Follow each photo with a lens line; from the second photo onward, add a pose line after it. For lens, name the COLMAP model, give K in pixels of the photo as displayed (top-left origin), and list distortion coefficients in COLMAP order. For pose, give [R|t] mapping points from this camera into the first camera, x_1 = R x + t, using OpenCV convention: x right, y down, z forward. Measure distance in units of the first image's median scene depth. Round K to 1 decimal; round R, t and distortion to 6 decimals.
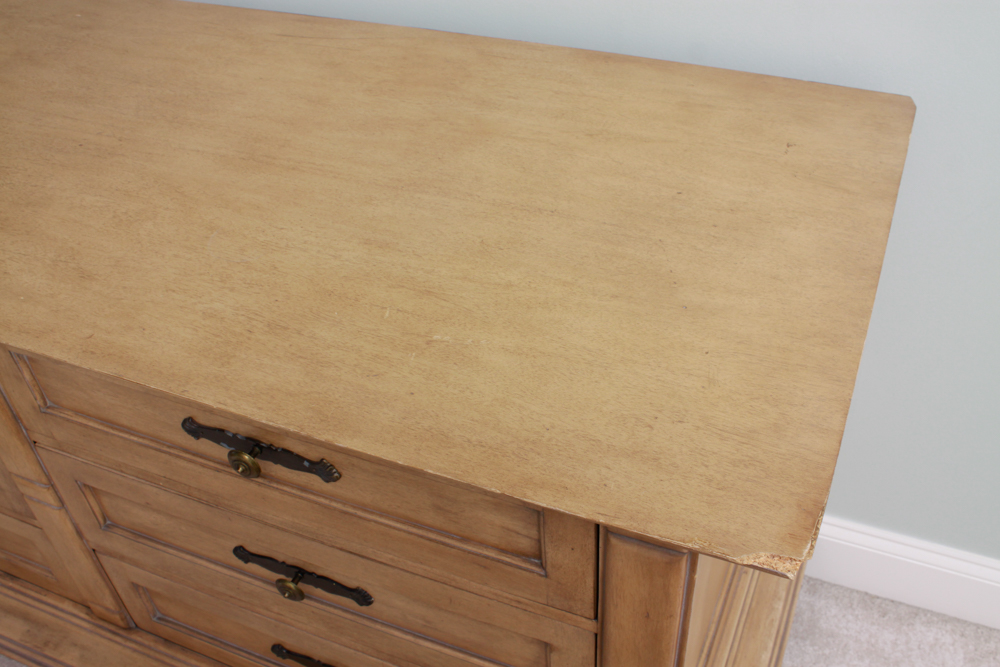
lens RADIAL K [[1000.4, 0, 501.8], [0, 1000.4, 335.4], [0, 0, 1]] dist [-0.084220, 0.000000]
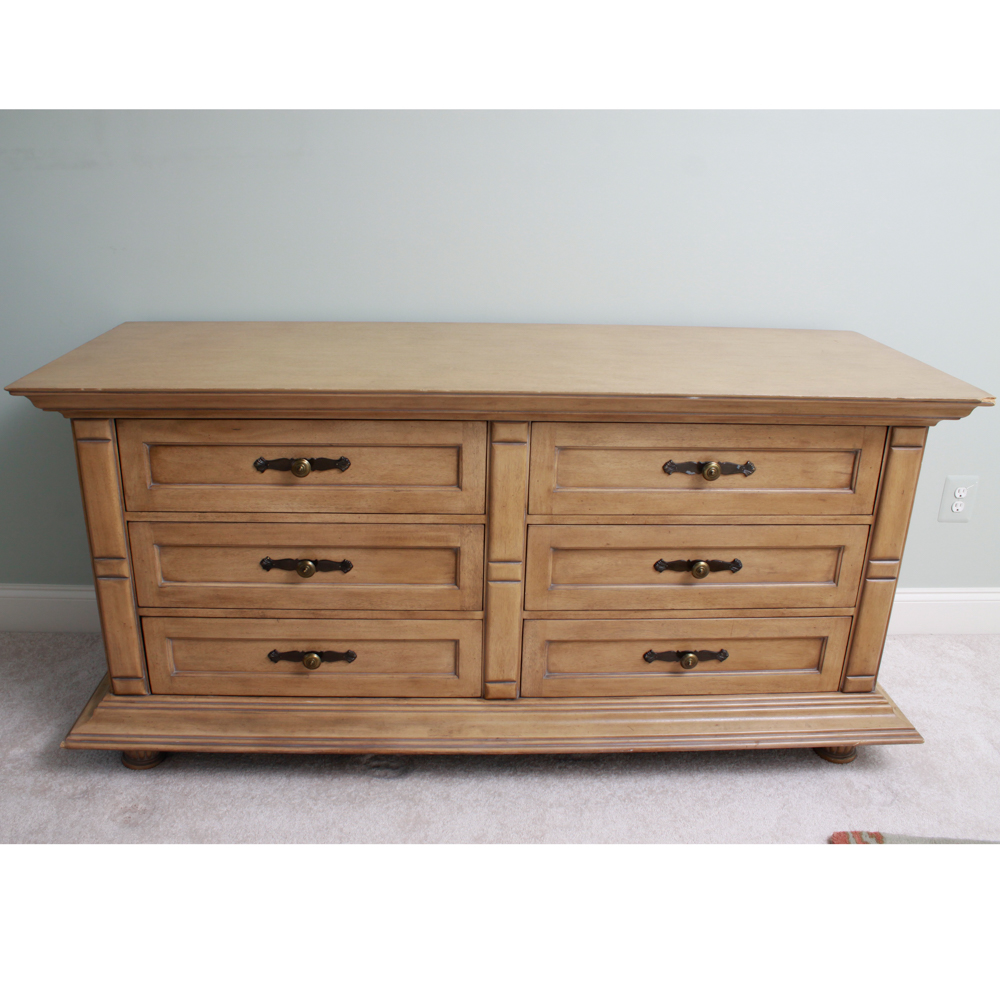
lens RADIAL K [[895.3, 0, 493.1], [0, 895.3, 493.6], [0, 0, 1]] dist [-0.118265, 0.050882]
pose [[0.899139, -0.076601, 0.430907, -1.938539], [0.226994, 0.923409, -0.309499, 0.848535], [-0.374196, 0.376096, 0.847661, -0.456922]]
